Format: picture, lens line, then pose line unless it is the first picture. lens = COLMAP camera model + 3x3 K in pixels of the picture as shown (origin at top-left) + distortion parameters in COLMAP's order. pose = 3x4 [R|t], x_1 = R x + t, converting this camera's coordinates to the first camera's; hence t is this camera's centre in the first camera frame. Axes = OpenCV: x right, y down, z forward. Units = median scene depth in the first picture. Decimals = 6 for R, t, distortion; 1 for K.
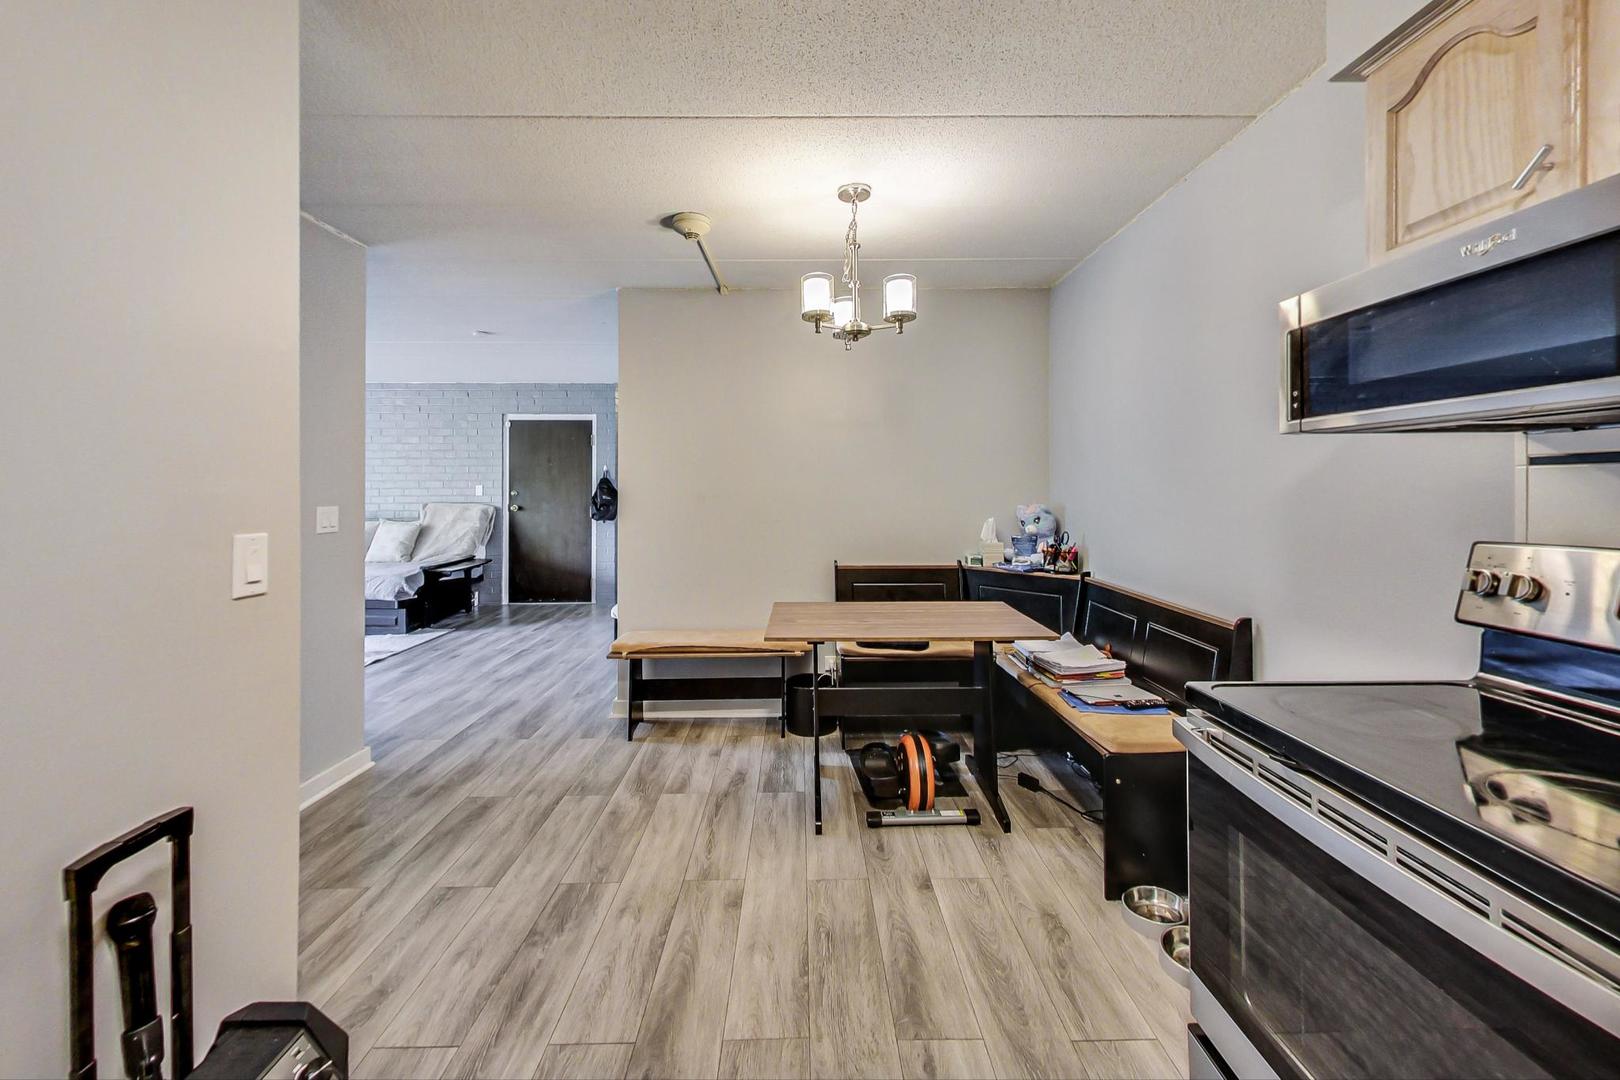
lens RADIAL K [[631.7, 0, 809.1], [0, 631.7, 485.8], [0, 0, 1]] dist [0.000089, -0.002237]
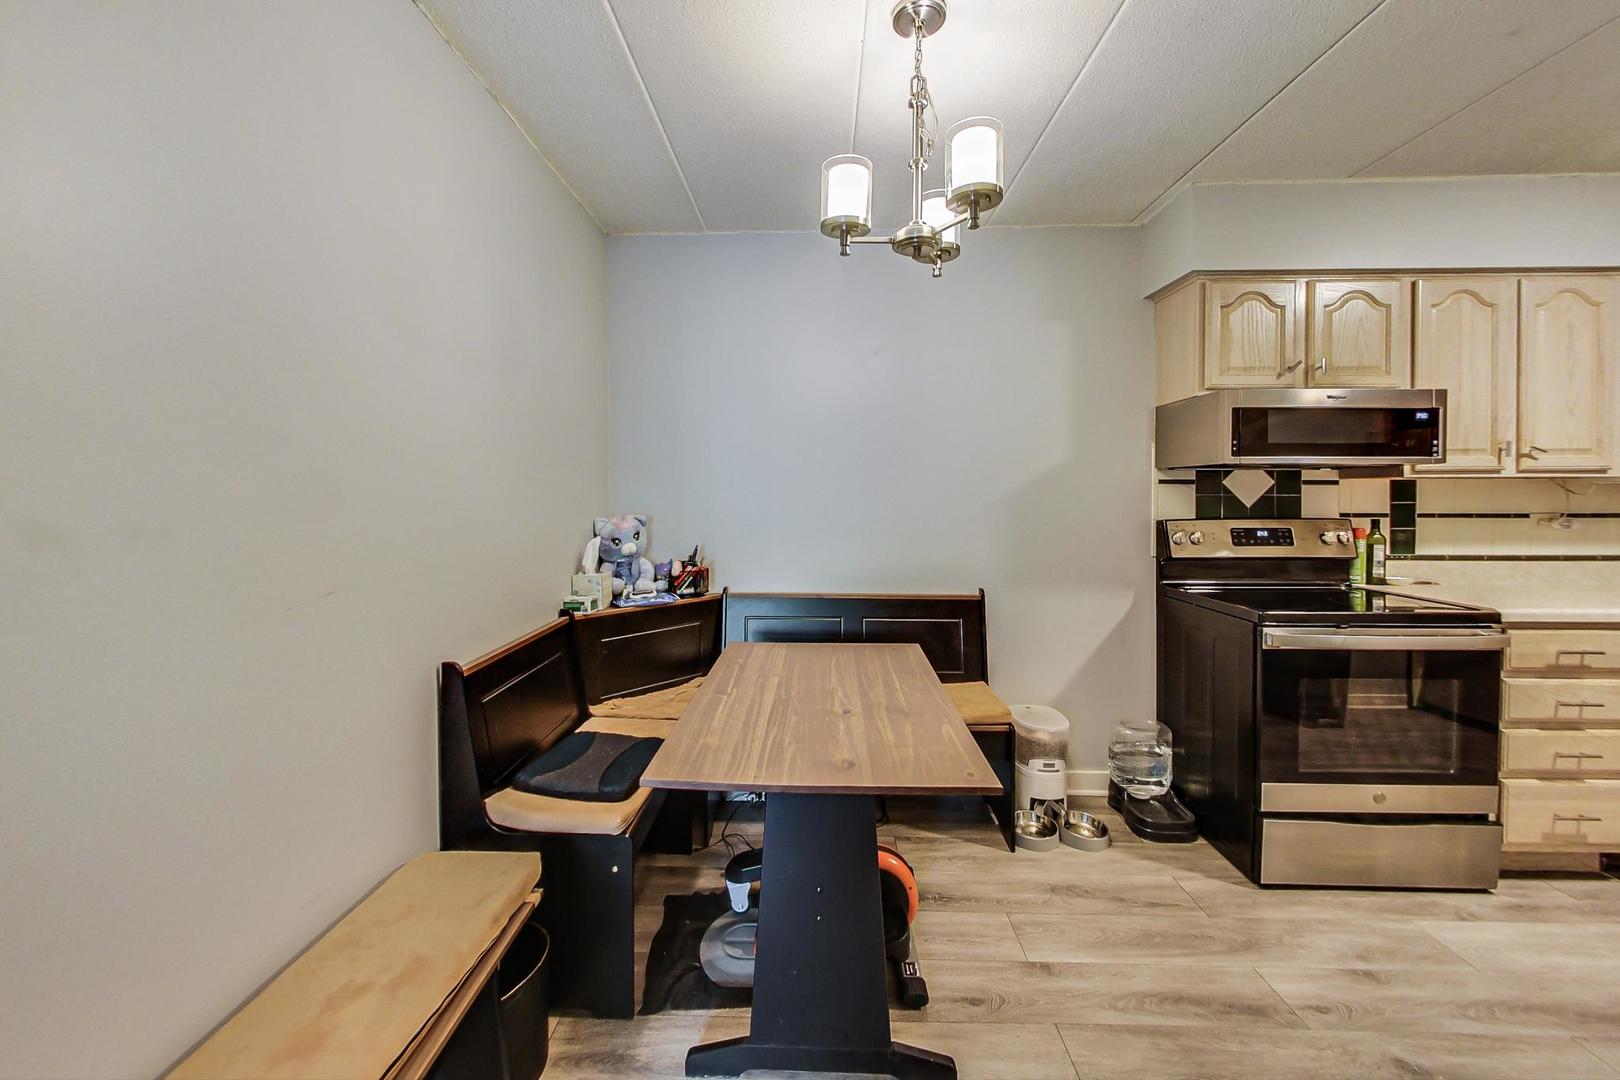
lens RADIAL K [[628.0, 0, 803.8], [0, 628.0, 500.3], [0, 0, 1]] dist [-0.000530, -0.000740]
pose [[0.043605, -0.005535, 0.999034, -0.729438], [-0.003983, 0.999976, 0.005714, 0.011367], [-0.999041, -0.004228, 0.043582, 1.428119]]
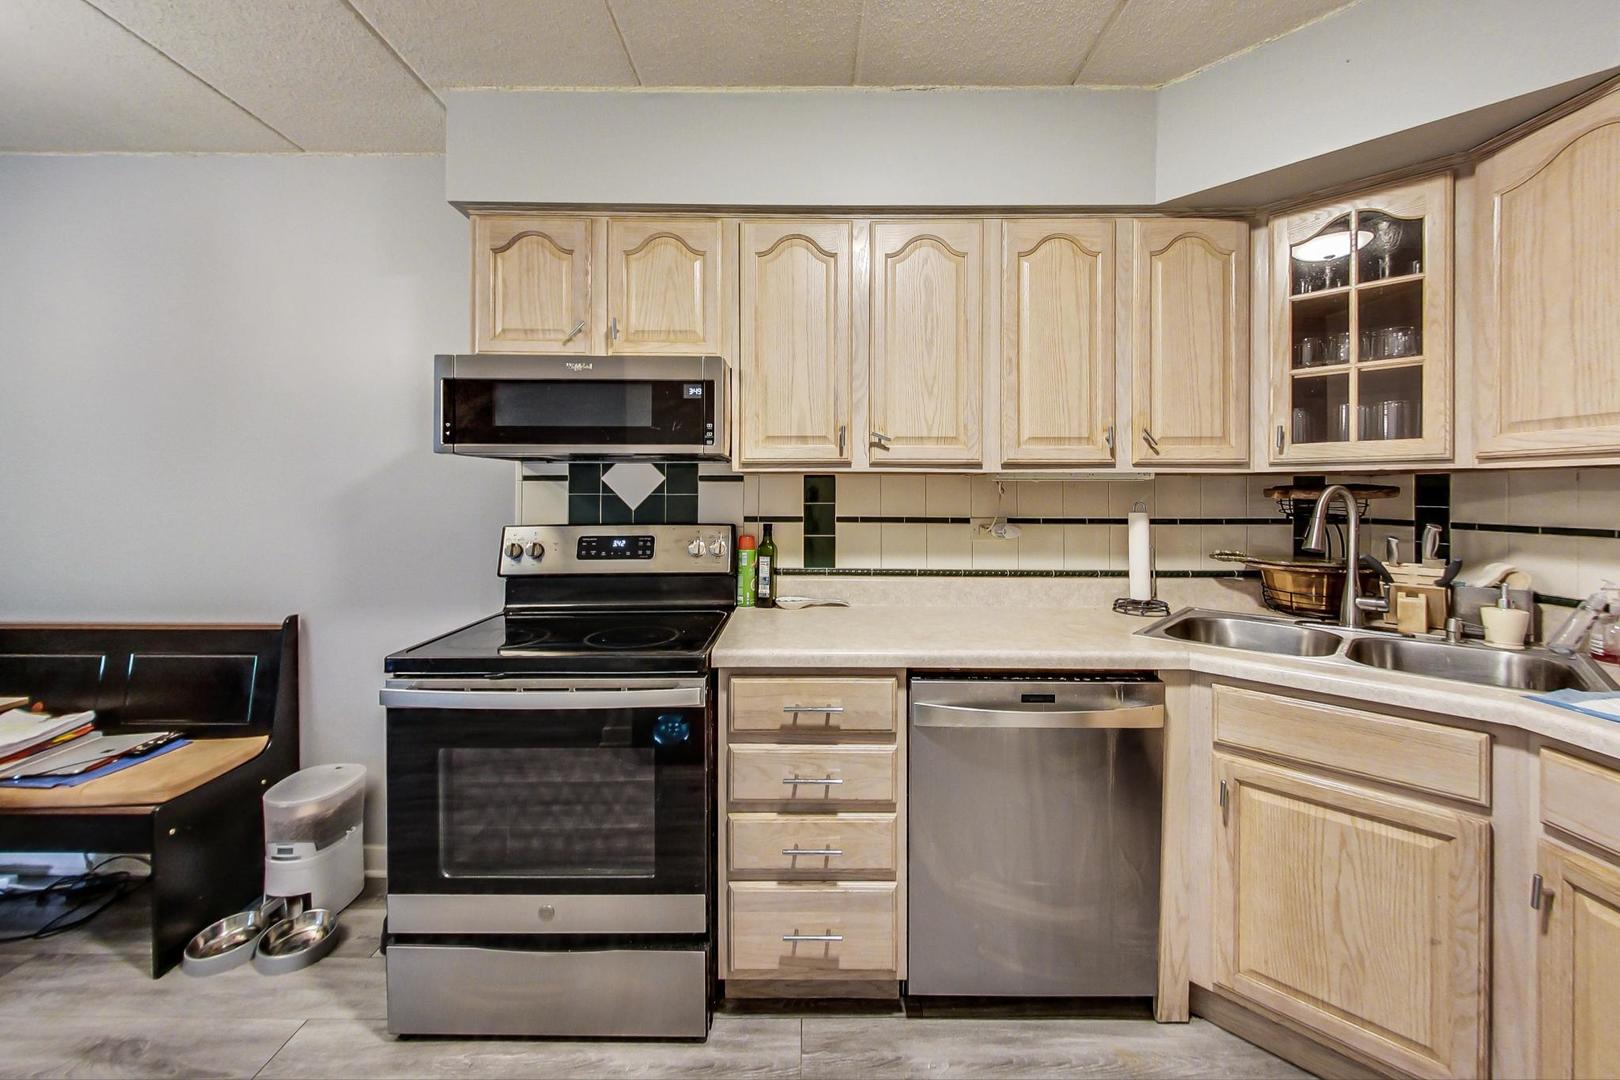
lens RADIAL K [[631.7, 0, 809.1], [0, 631.7, 485.8], [0, 0, 1]] dist [0.000089, -0.002237]
pose [[0.007702, 0.011961, 0.999899, -0.396582], [-0.004877, 0.999917, -0.011923, 0.000017], [-0.999958, -0.004785, 0.007760, 0.130807]]
